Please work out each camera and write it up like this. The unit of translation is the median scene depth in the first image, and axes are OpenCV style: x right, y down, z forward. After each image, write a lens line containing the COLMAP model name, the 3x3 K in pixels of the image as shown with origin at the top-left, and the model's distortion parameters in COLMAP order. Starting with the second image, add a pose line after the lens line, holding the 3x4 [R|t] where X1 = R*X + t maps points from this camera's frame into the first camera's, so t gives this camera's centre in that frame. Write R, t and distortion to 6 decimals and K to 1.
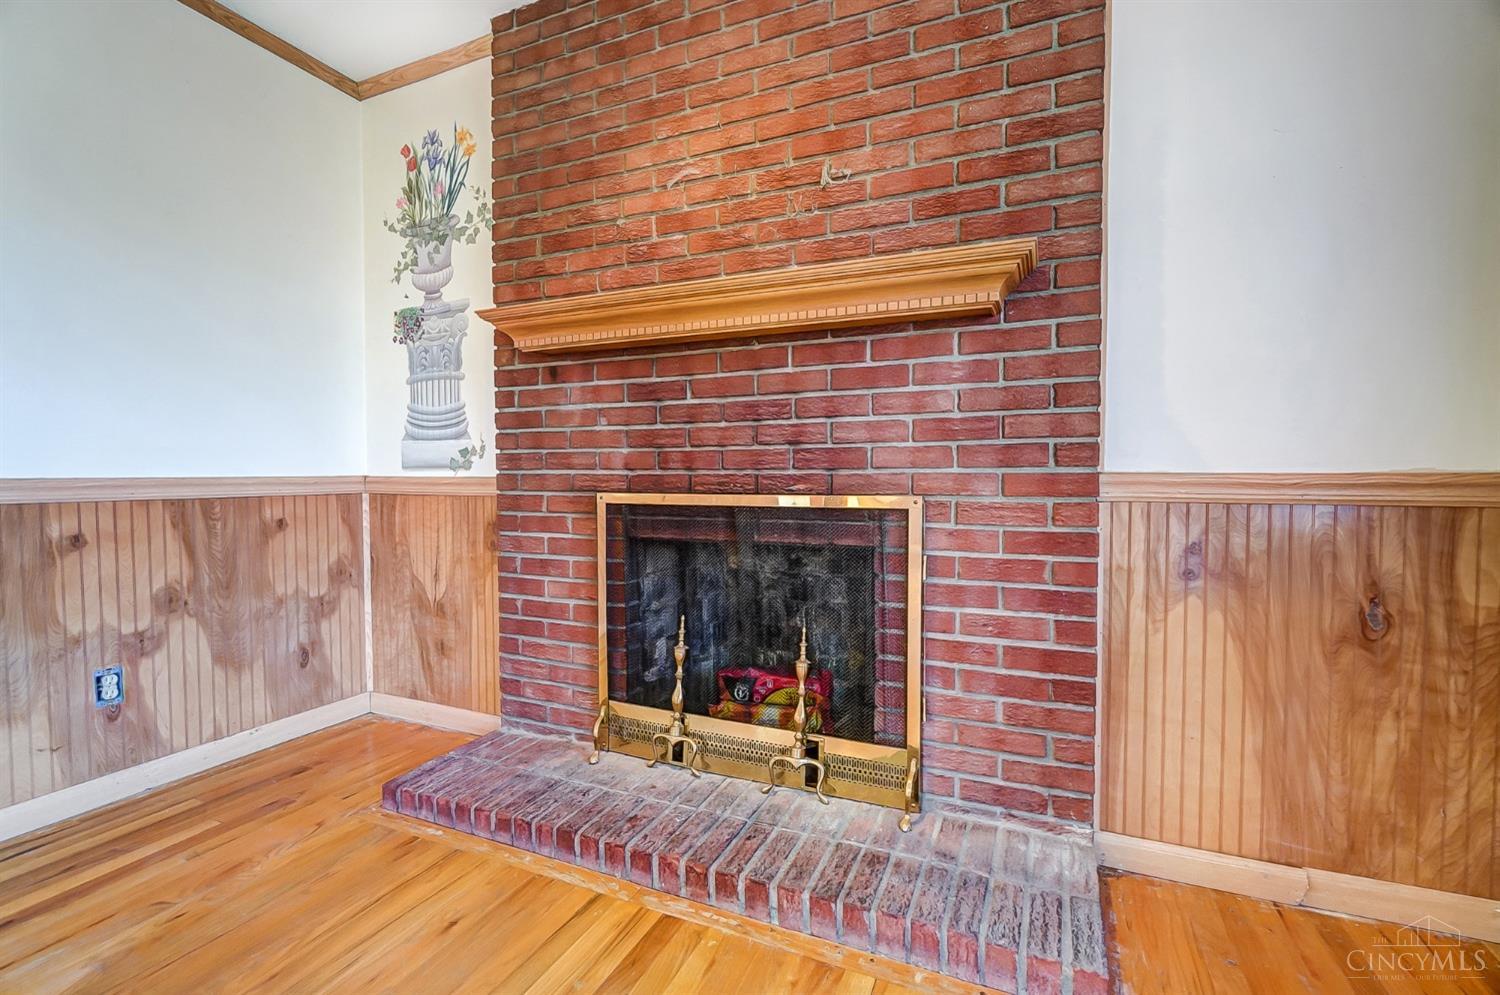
lens RADIAL K [[660.3, 0, 750.0], [0, 660.3, 497.5], [0, 0, 1]] dist [-0.003025, -0.000075]
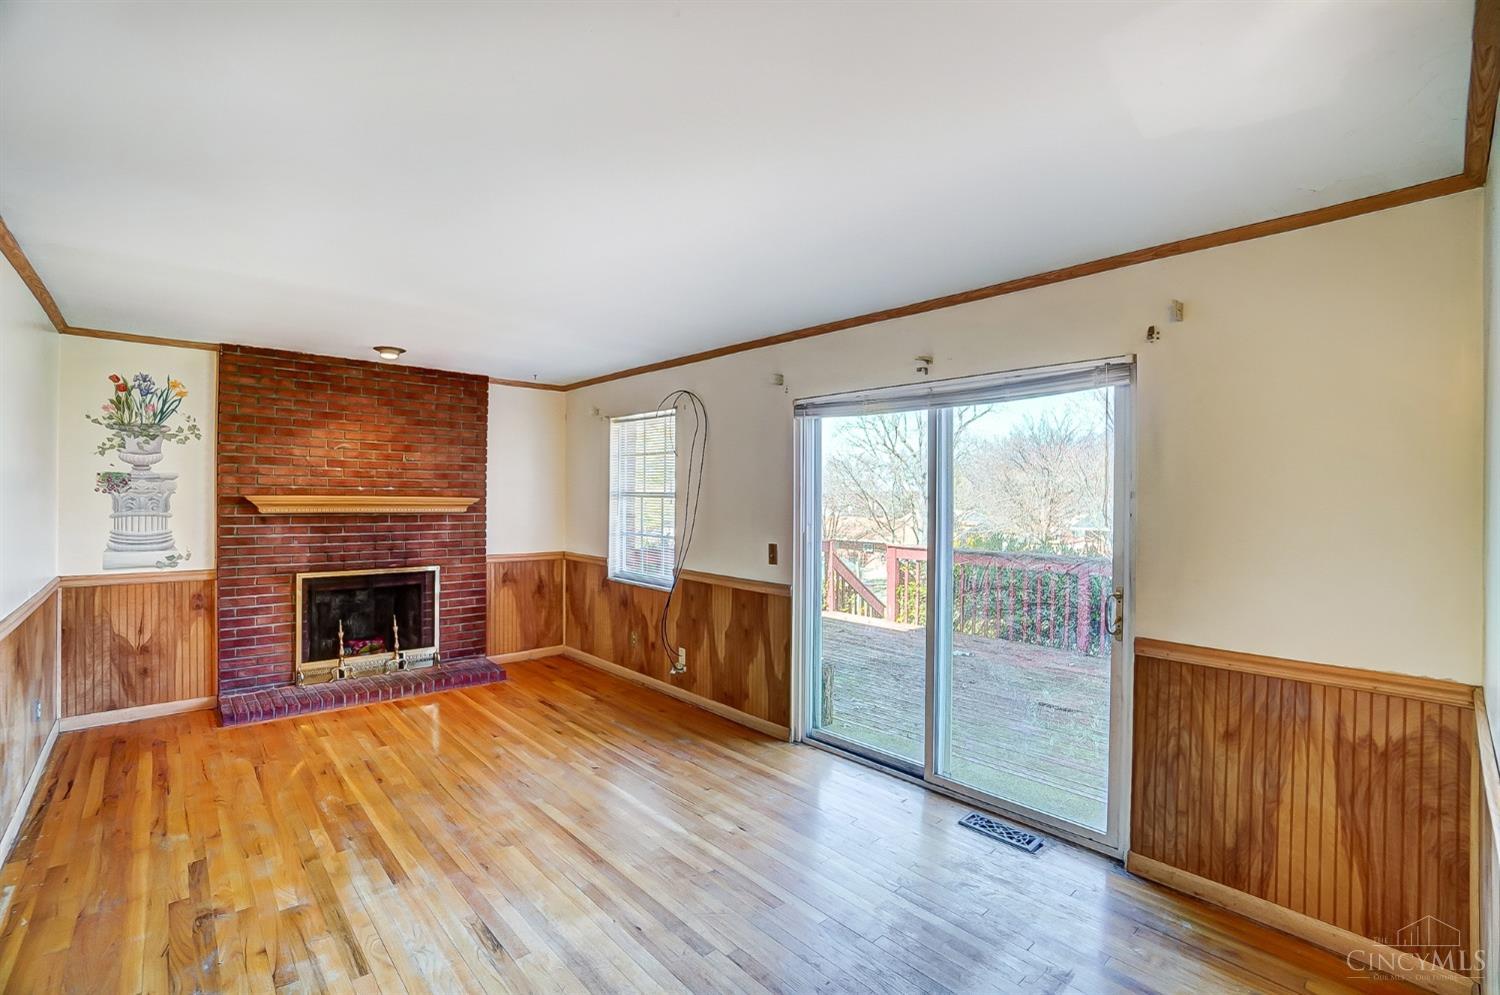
lens RADIAL K [[660.3, 0, 750.0], [0, 660.3, 497.5], [0, 0, 1]] dist [-0.003025, -0.000075]
pose [[0.392223, 0.015809, 0.919734, -1.714482], [0.022158, 0.999400, -0.026627, -0.175118], [-0.919603, 0.030823, 0.391637, -1.352398]]
